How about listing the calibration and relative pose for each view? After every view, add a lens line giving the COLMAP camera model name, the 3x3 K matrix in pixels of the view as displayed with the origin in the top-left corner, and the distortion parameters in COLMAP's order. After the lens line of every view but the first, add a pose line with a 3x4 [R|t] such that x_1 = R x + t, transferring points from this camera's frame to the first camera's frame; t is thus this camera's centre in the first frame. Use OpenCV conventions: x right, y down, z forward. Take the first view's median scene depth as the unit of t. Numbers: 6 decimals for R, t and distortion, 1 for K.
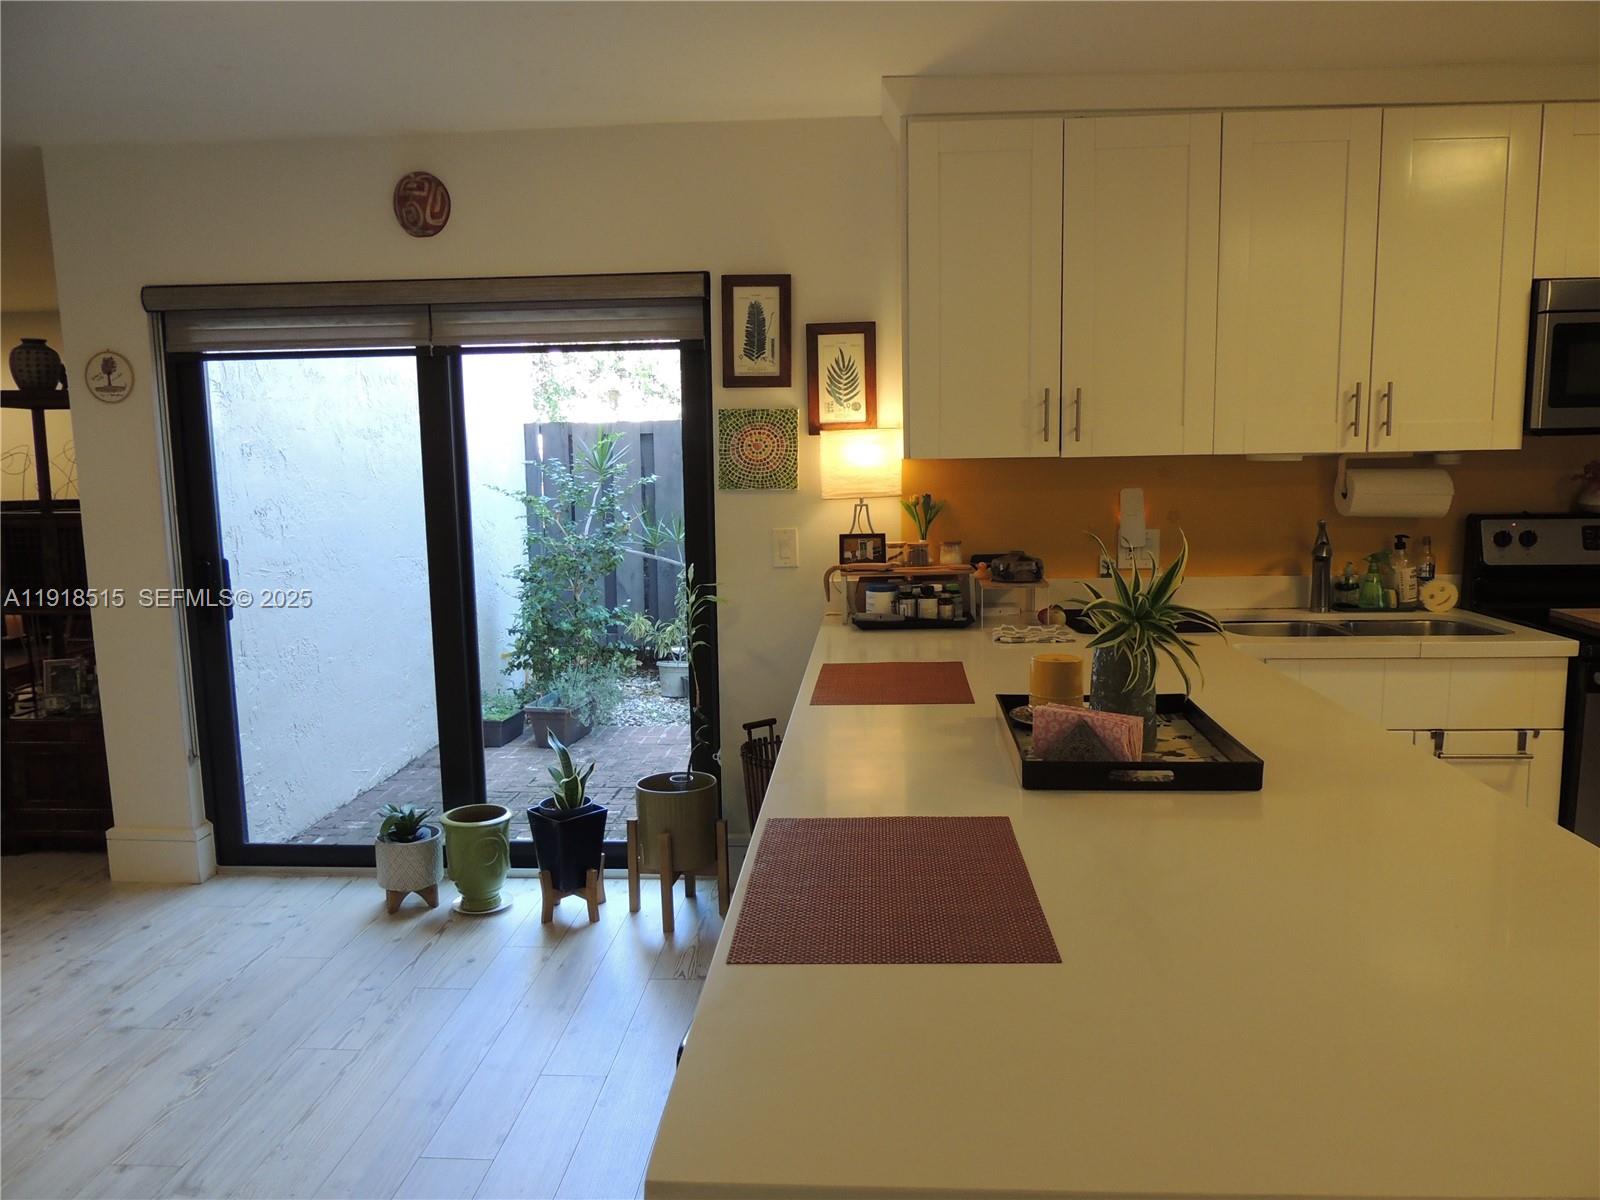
lens RADIAL K [[1142.6, 0, 798.2], [0, 1142.6, 604.2], [0, 0, 1]] dist [-0.022656, 0.008612]
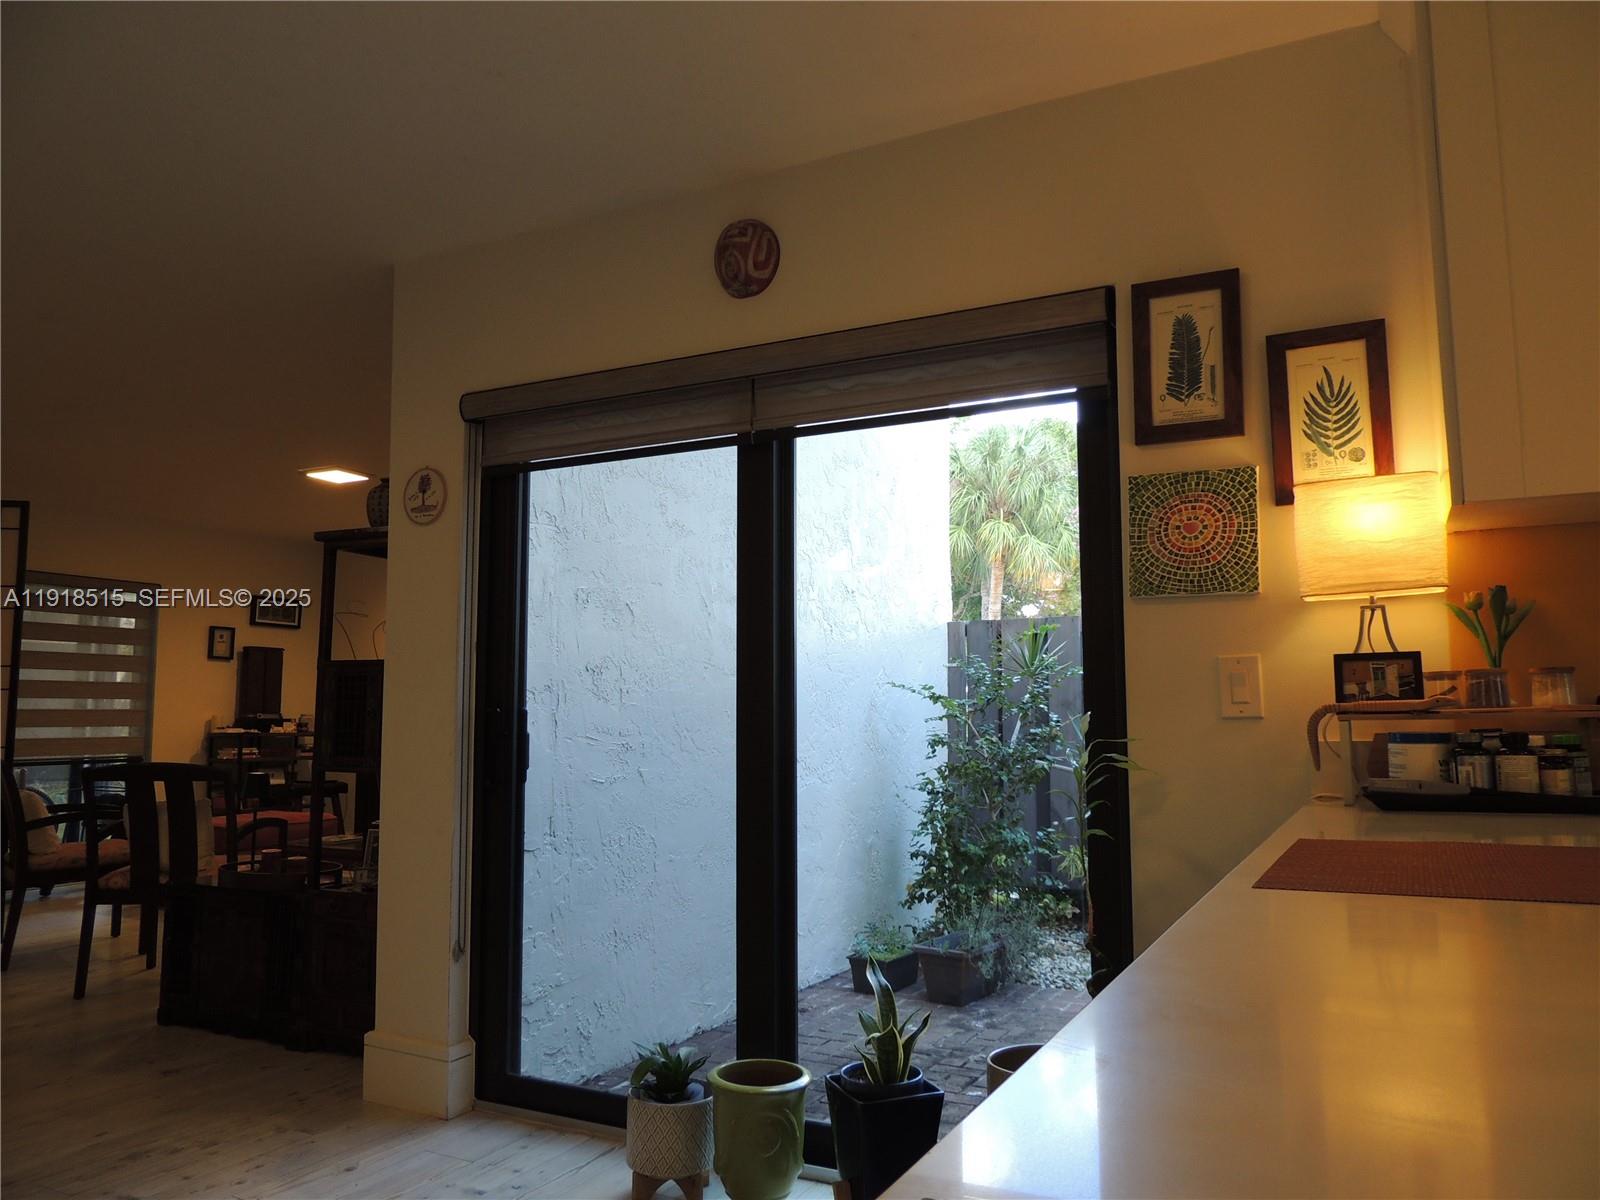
lens RADIAL K [[1142.6, 0, 798.2], [0, 1142.6, 604.2], [0, 0, 1]] dist [-0.022656, 0.008612]
pose [[0.915875, -0.026816, -0.400567, 0.018282], [-0.065587, 0.974367, -0.215190, 0.058027], [0.396070, 0.223359, 0.890640, 0.352236]]
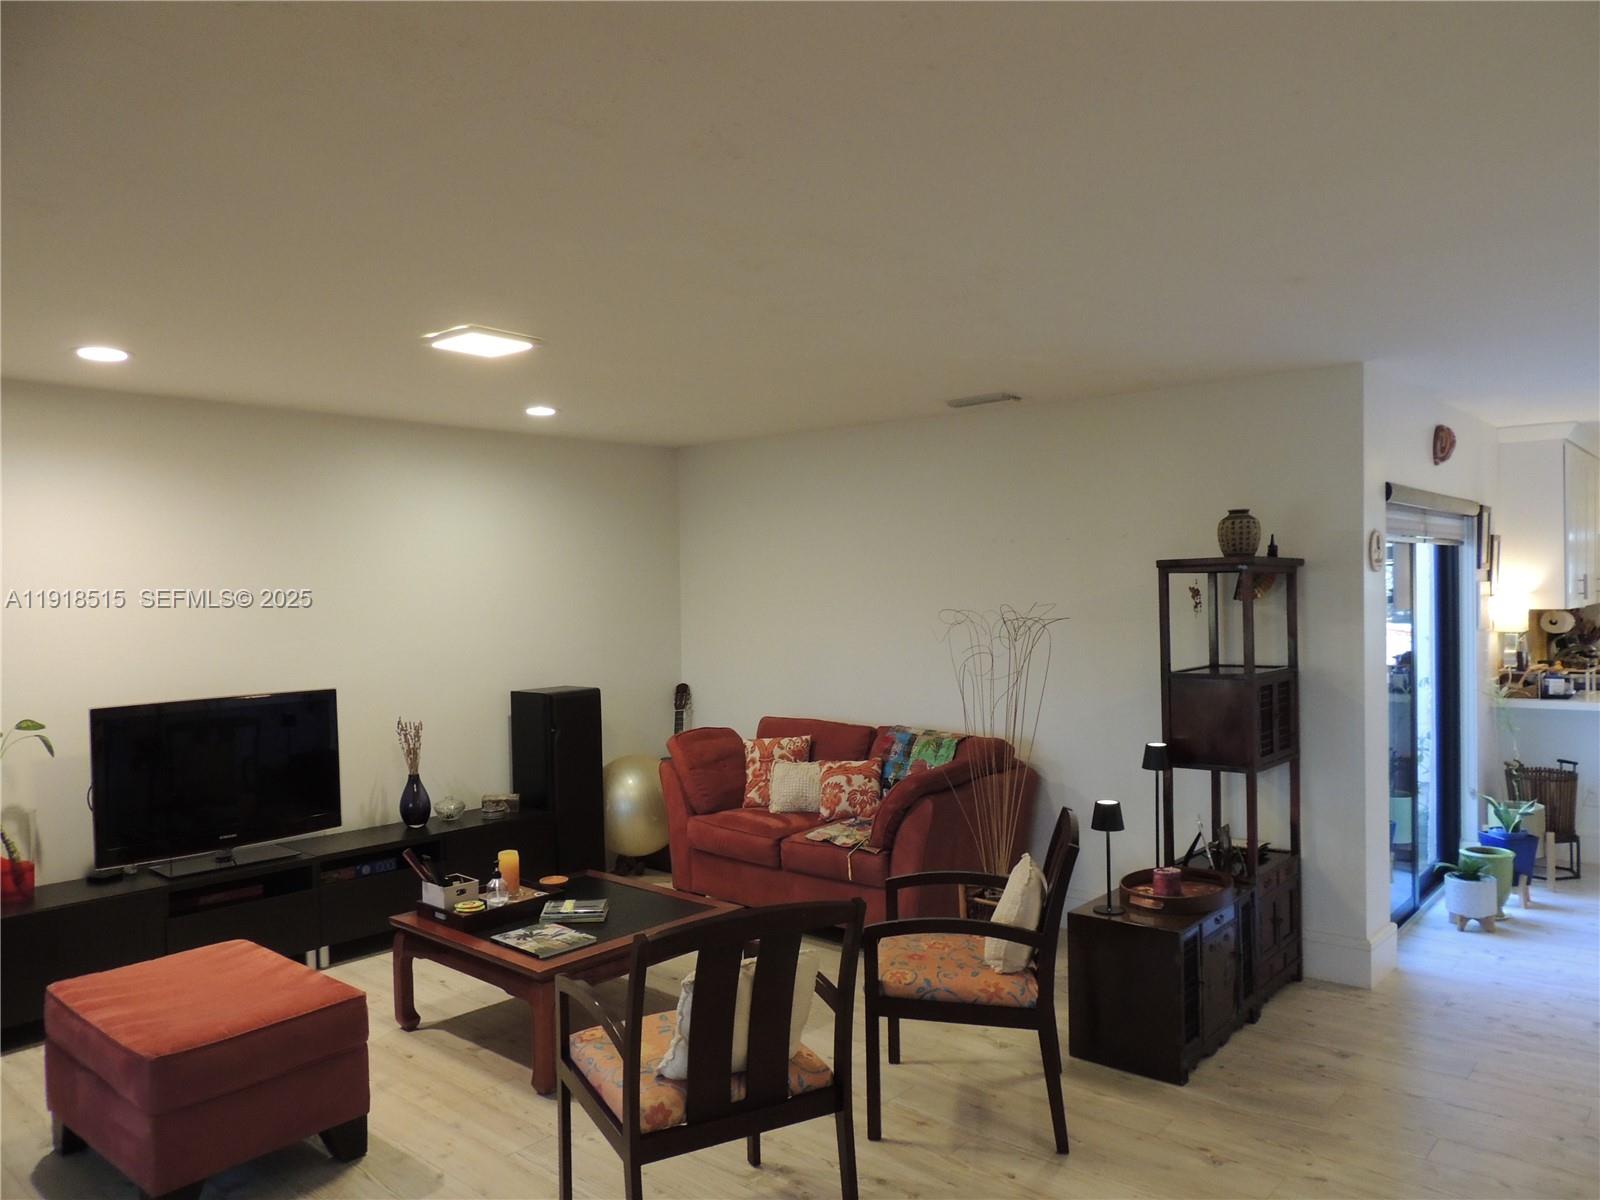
lens RADIAL K [[1142.6, 0, 798.2], [0, 1142.6, 604.2], [0, 0, 1]] dist [-0.022656, 0.008612]
pose [[0.610811, -0.010243, 0.791710, -2.043586], [0.113918, 0.990650, -0.075072, -0.128266], [-0.783538, 0.136045, 0.606267, 0.785532]]
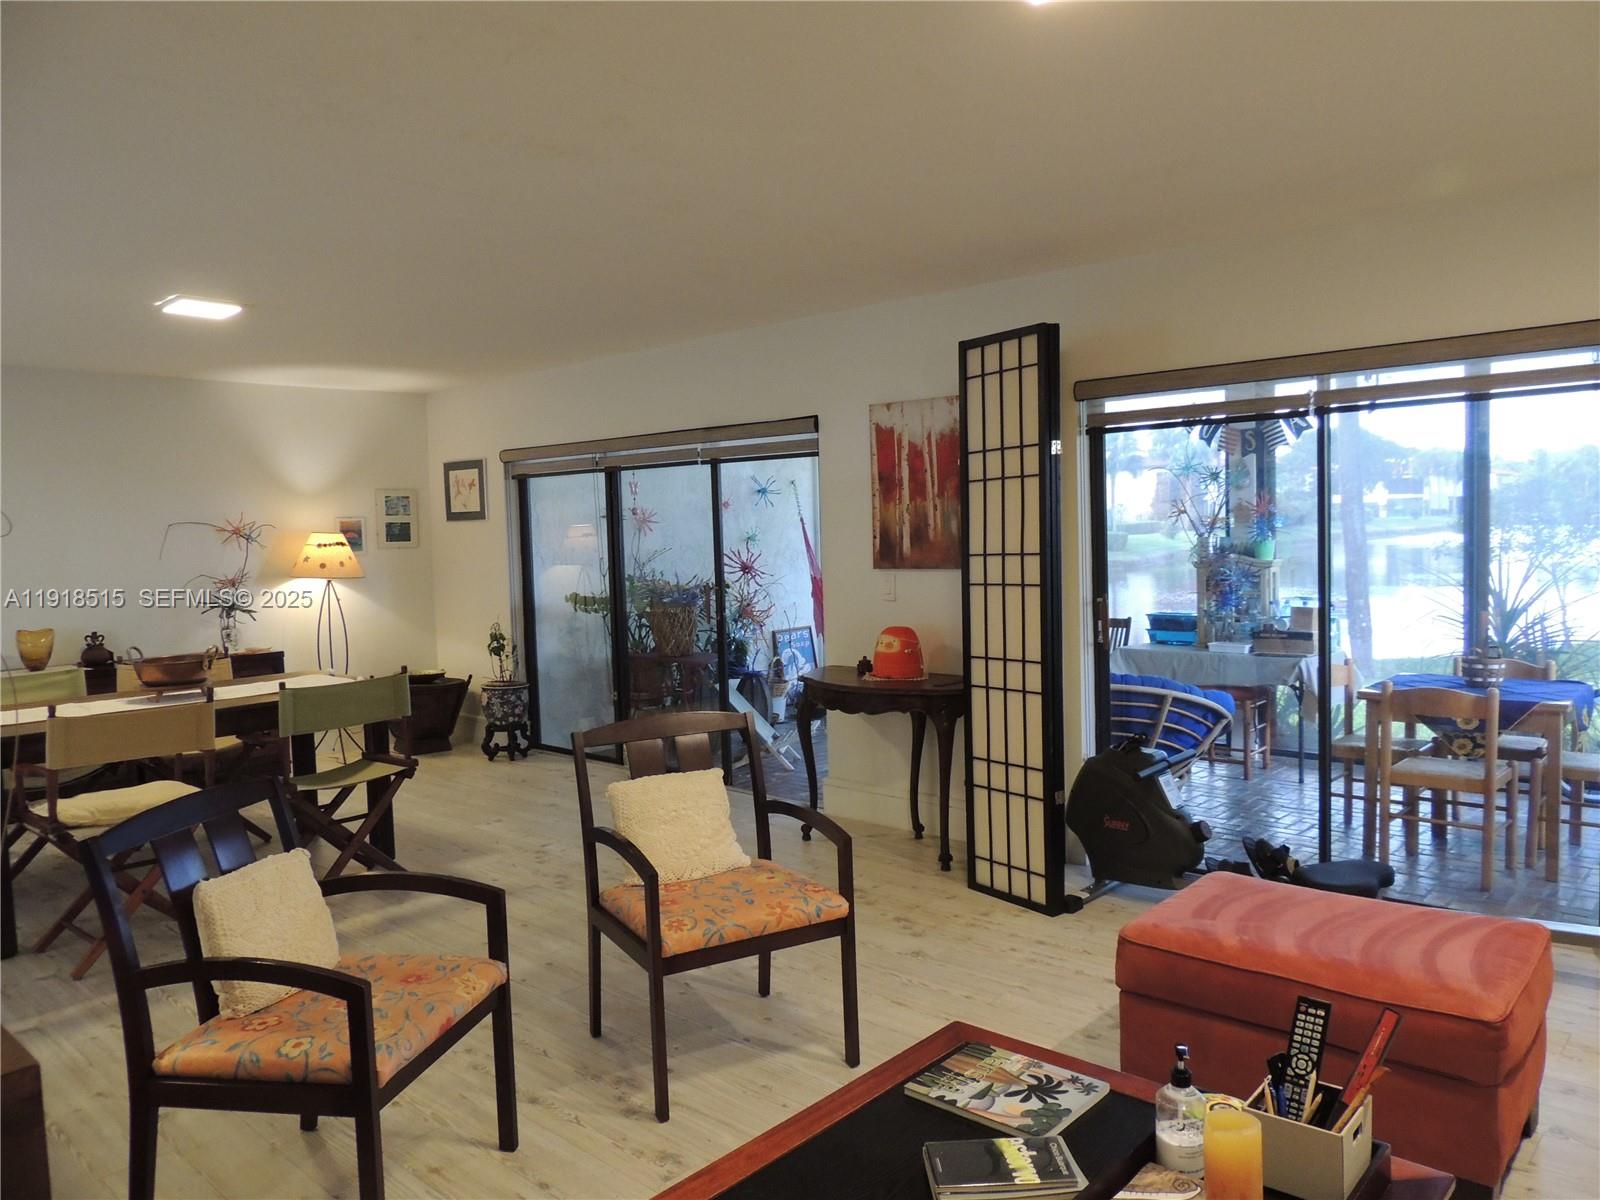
lens RADIAL K [[1142.6, 0, 798.2], [0, 1142.6, 604.2], [0, 0, 1]] dist [-0.022656, 0.008612]
pose [[-0.628311, 0.084617, -0.773347, -0.828749], [-0.065348, 0.984814, 0.160848, -0.245895], [0.775213, 0.151599, -0.613240, 1.931987]]
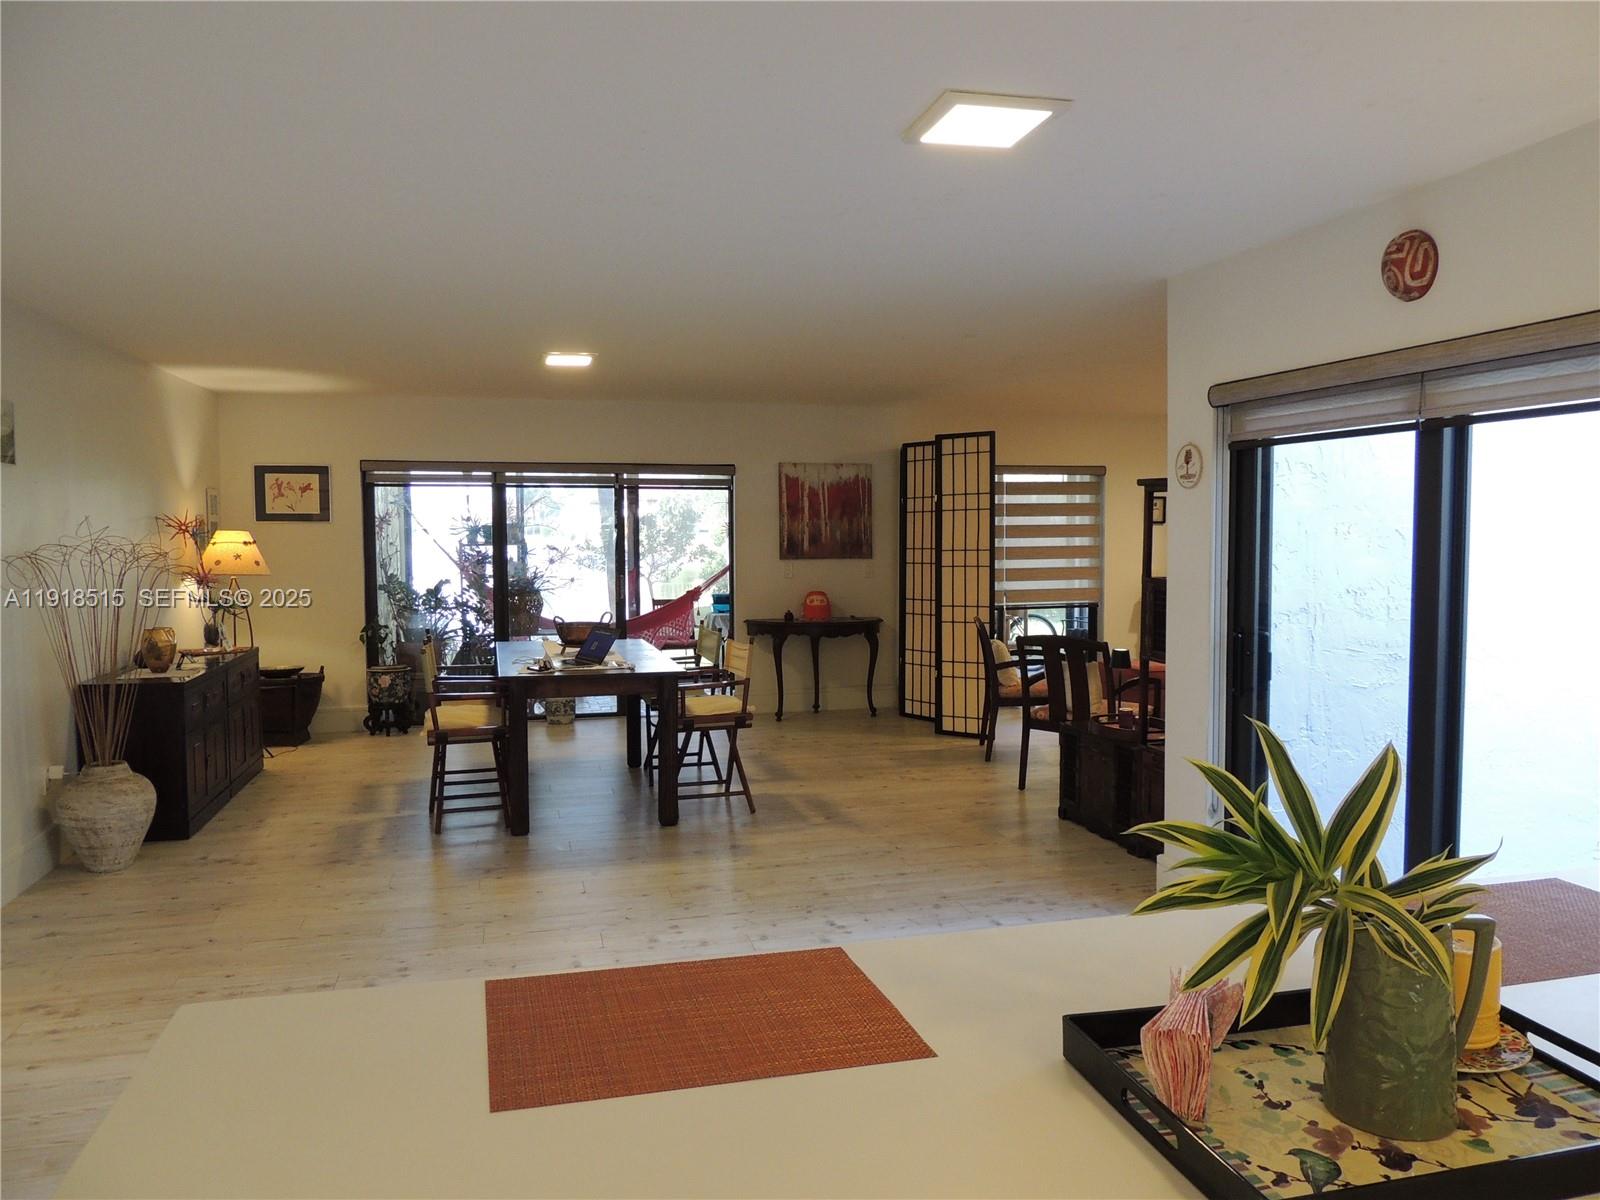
lens RADIAL K [[1138.1, 0, 795.1], [0, 1138.1, 605.0], [0, 0, 1]] dist [-0.024871, -0.001778]
pose [[0.307963, 0.078325, -0.948169, 0.388147], [-0.124406, 0.991364, 0.041487, -0.060981], [0.943229, 0.105182, 0.315048, 0.286386]]
